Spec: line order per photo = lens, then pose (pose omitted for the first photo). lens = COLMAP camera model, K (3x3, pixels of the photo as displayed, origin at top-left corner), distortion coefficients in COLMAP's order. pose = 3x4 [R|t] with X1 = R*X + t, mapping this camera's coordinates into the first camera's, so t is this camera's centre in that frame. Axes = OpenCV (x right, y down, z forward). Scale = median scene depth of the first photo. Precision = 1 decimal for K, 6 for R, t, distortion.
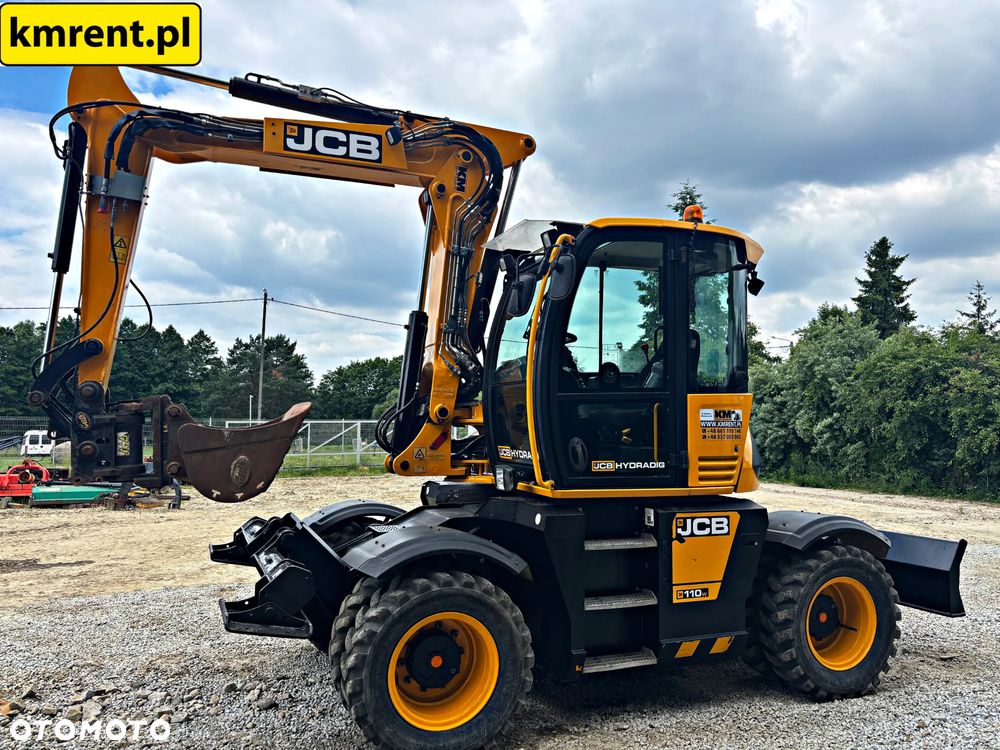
lens RADIAL K [[756.4, 0, 503.2], [0, 756.4, 377.1], [0, 0, 1]] dist [0.017123, 0.002011]
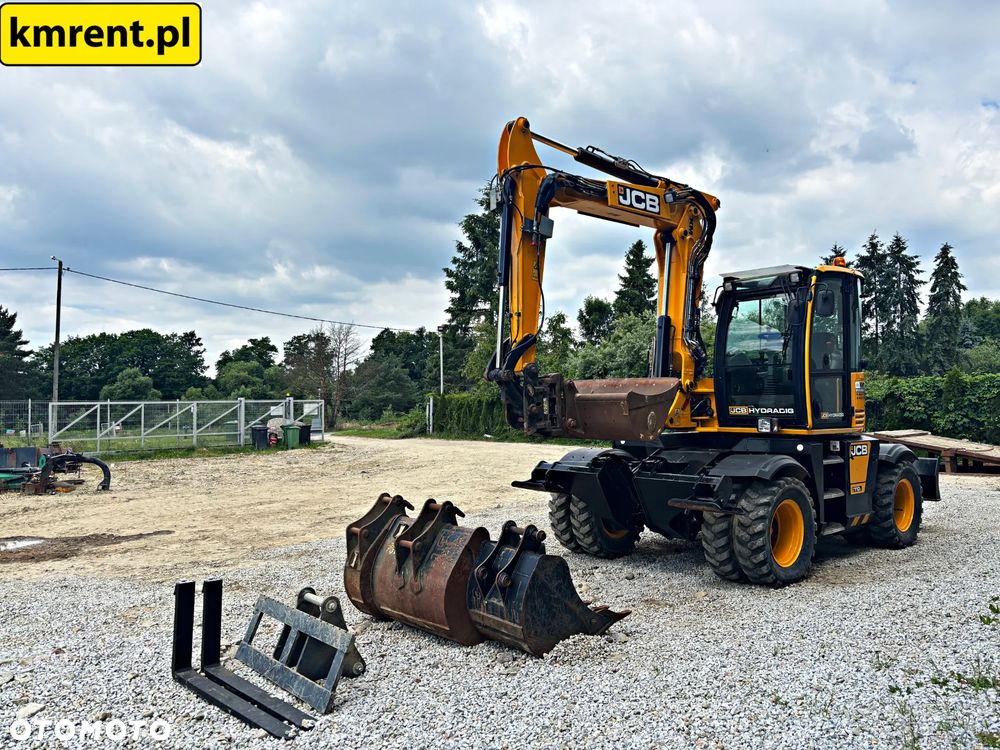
lens RADIAL K [[750.9, 0, 500.1], [0, 750.9, 388.2], [0, 0, 1]] dist [0.059219, -0.078149]
pose [[0.939961, -0.005839, 0.341233, -0.973486], [-0.008196, 0.999179, 0.039672, -0.002605], [-0.341185, -0.040087, 0.939141, -0.285843]]
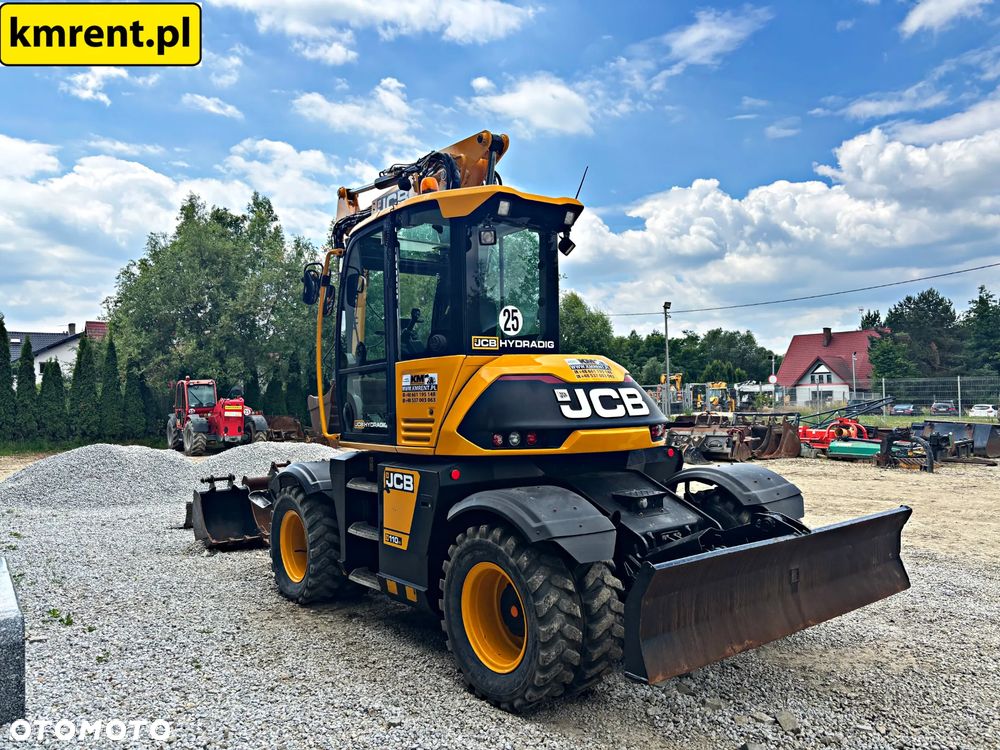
lens RADIAL K [[765.6, 0, 494.1], [0, 765.6, 374.7], [0, 0, 1]] dist [0.034654, -0.029564]
pose [[0.260061, -0.037157, -0.964877, 1.253824], [0.085105, 0.996253, -0.015428, 0.064773], [0.961835, -0.078104, 0.262248, 0.774135]]
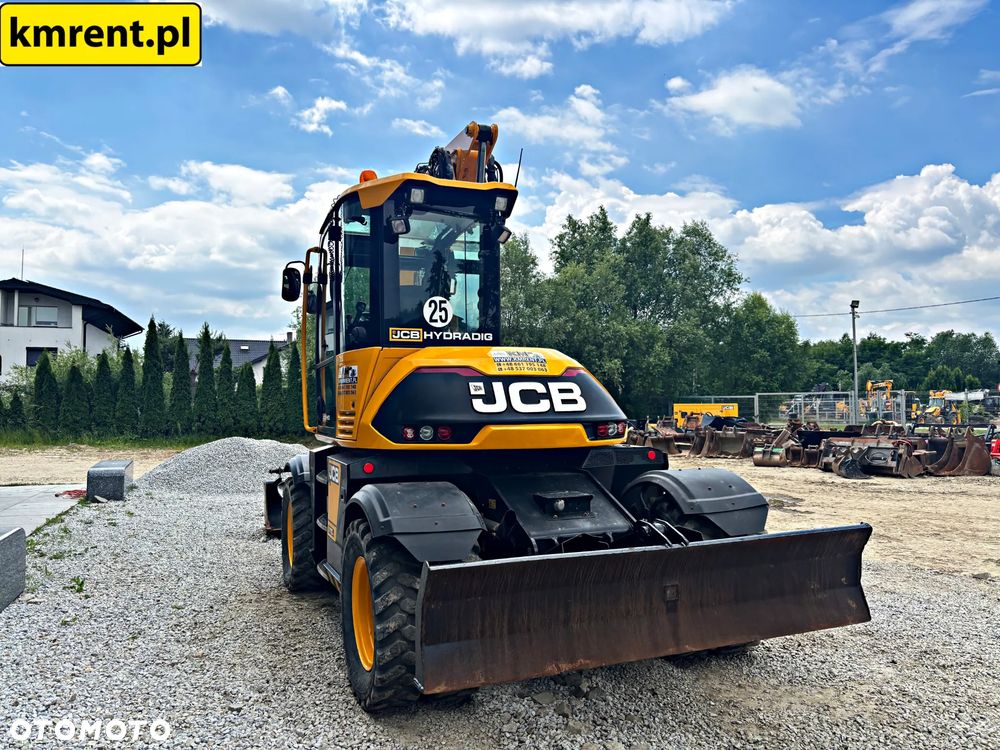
lens RADIAL K [[763.1, 0, 500.0], [0, 763.1, 375.0], [0, 0, 1]] dist [0.023580, -0.013488]
pose [[0.005445, -0.044177, -0.999009, 1.262064], [0.072373, 0.996421, -0.043668, 0.108688], [0.997363, -0.072064, 0.008623, 1.127954]]
